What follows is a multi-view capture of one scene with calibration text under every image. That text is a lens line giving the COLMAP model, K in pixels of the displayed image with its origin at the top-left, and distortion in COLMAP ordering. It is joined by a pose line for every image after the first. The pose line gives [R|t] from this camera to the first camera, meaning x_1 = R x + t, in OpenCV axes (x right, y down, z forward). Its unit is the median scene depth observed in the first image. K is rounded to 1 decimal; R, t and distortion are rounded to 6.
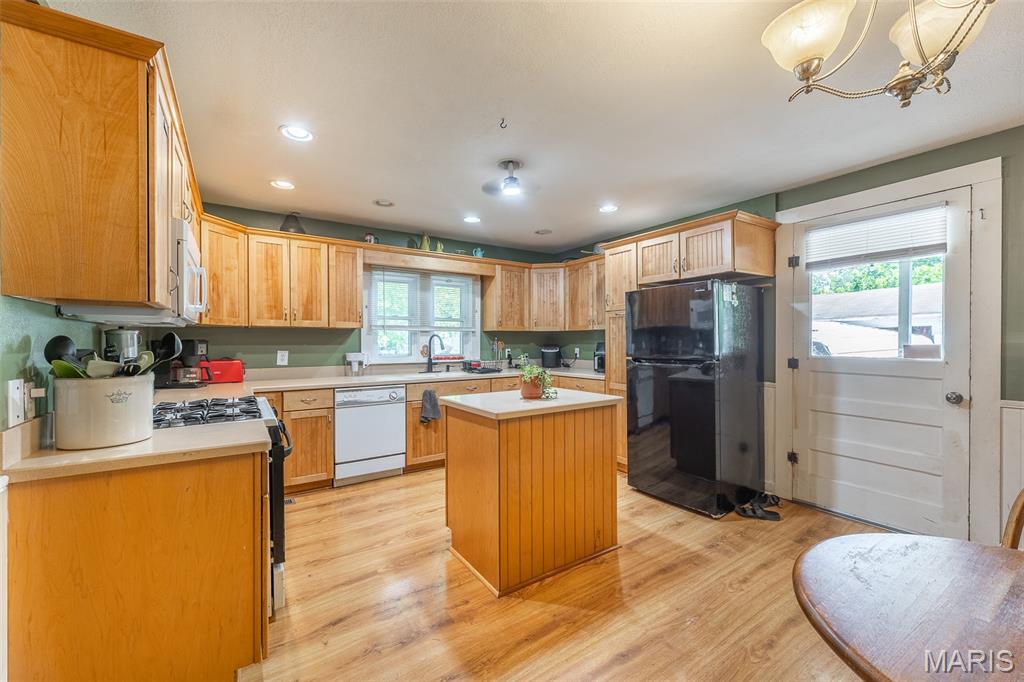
lens RADIAL K [[400.2, 0, 502.3], [0, 400.2, 341.7], [0, 0, 1]] dist [0.005400, -0.000993]
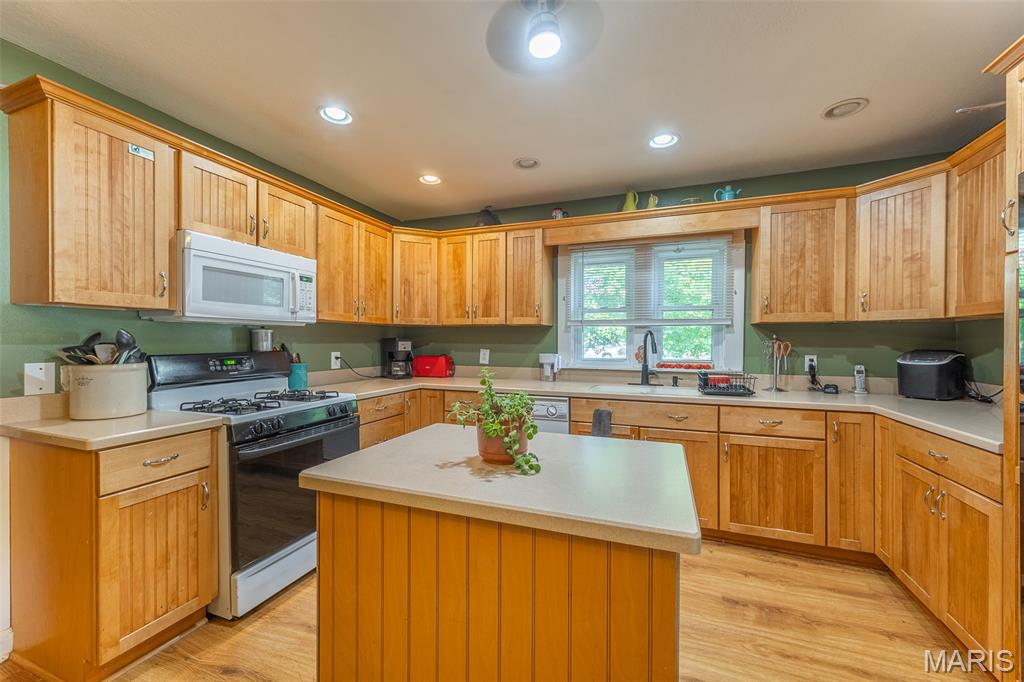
lens RADIAL K [[400.2, 0, 510.1], [0, 400.2, 342.2], [0, 0, 1]] dist [0.005400, -0.000993]
pose [[0.590803, 0.006238, -0.806791, 0.266760], [-0.006897, 0.999973, 0.002682, 0.001879], [0.806786, 0.003980, 0.590830, 0.428805]]
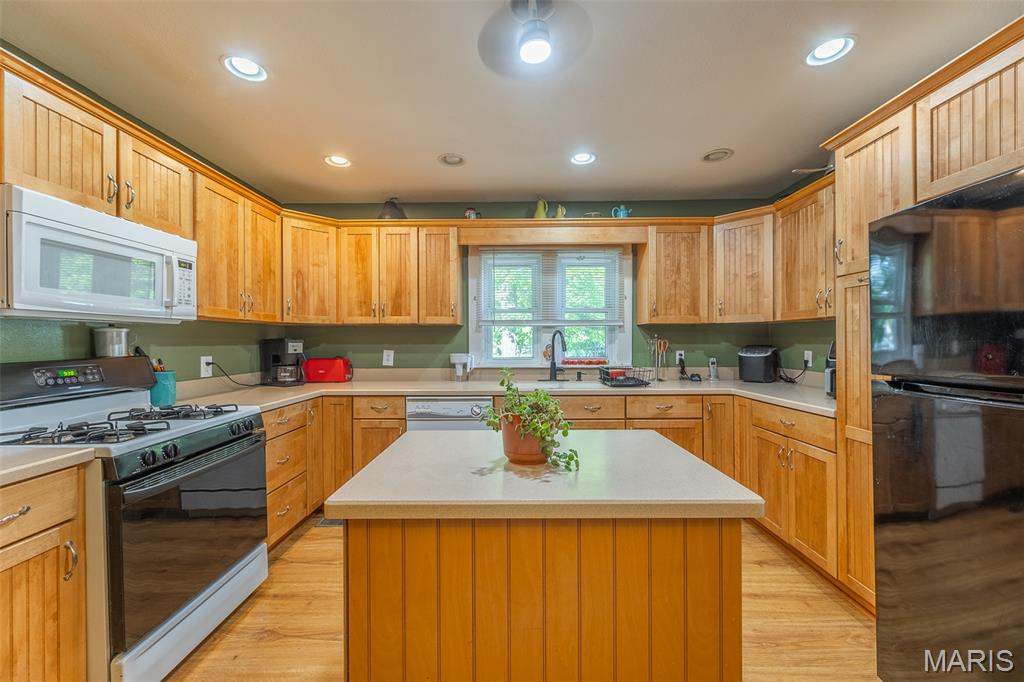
lens RADIAL K [[400.2, 0, 510.0], [0, 400.2, 340.1], [0, 0, 1]] dist [0.005400, -0.000993]
pose [[0.833385, -0.002463, -0.552688, 0.184483], [0.001087, 0.999995, -0.002819, 0.002132], [0.552692, 0.001749, 0.833384, 0.352596]]
